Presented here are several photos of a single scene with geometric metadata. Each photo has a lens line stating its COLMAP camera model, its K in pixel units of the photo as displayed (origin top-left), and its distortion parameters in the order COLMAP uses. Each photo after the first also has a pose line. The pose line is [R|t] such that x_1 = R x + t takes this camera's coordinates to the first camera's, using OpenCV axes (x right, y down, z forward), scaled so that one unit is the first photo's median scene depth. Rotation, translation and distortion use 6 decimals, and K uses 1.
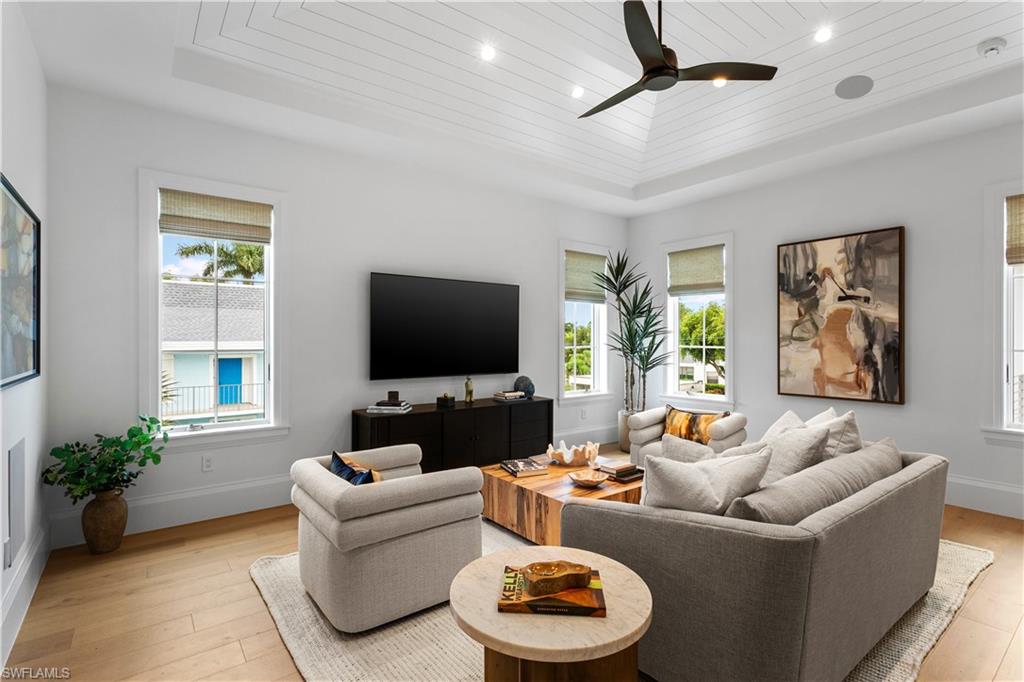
lens RADIAL K [[494.8, 0, 516.7], [0, 494.8, 341.5], [0, 0, 1]] dist [0.006714, 0.001819]
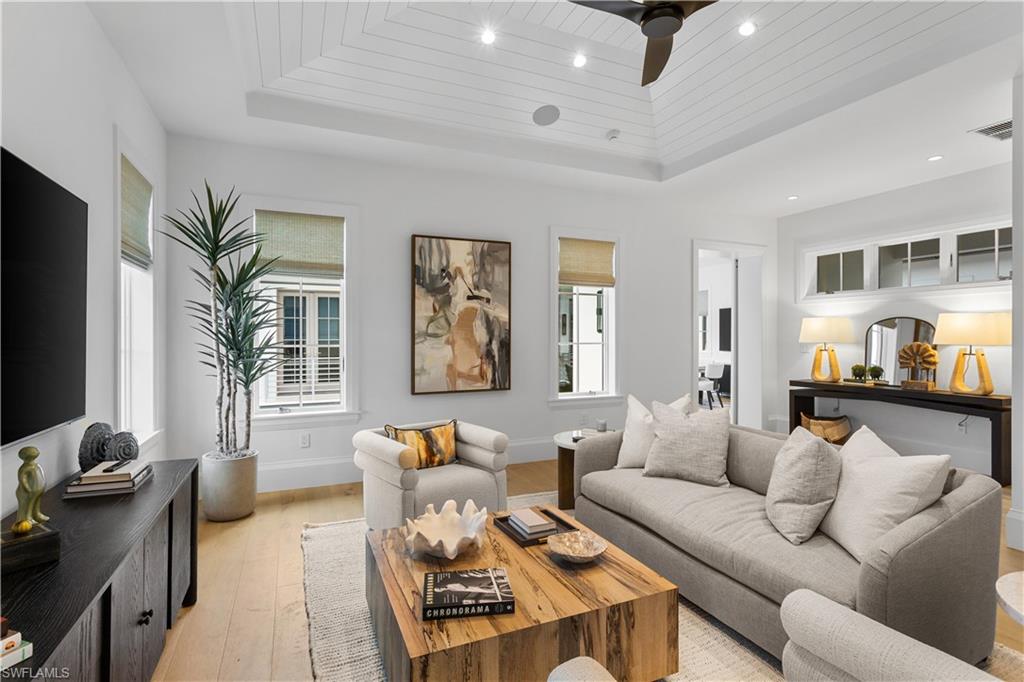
lens RADIAL K [[494.8, 0, 514.0], [0, 494.8, 333.7], [0, 0, 1]] dist [0.006714, 0.001819]
pose [[0.237300, 0.003913, 0.971429, -0.361225], [0.004992, 0.999974, -0.005248, -0.002529], [-0.971424, 0.006094, 0.237274, 0.651758]]
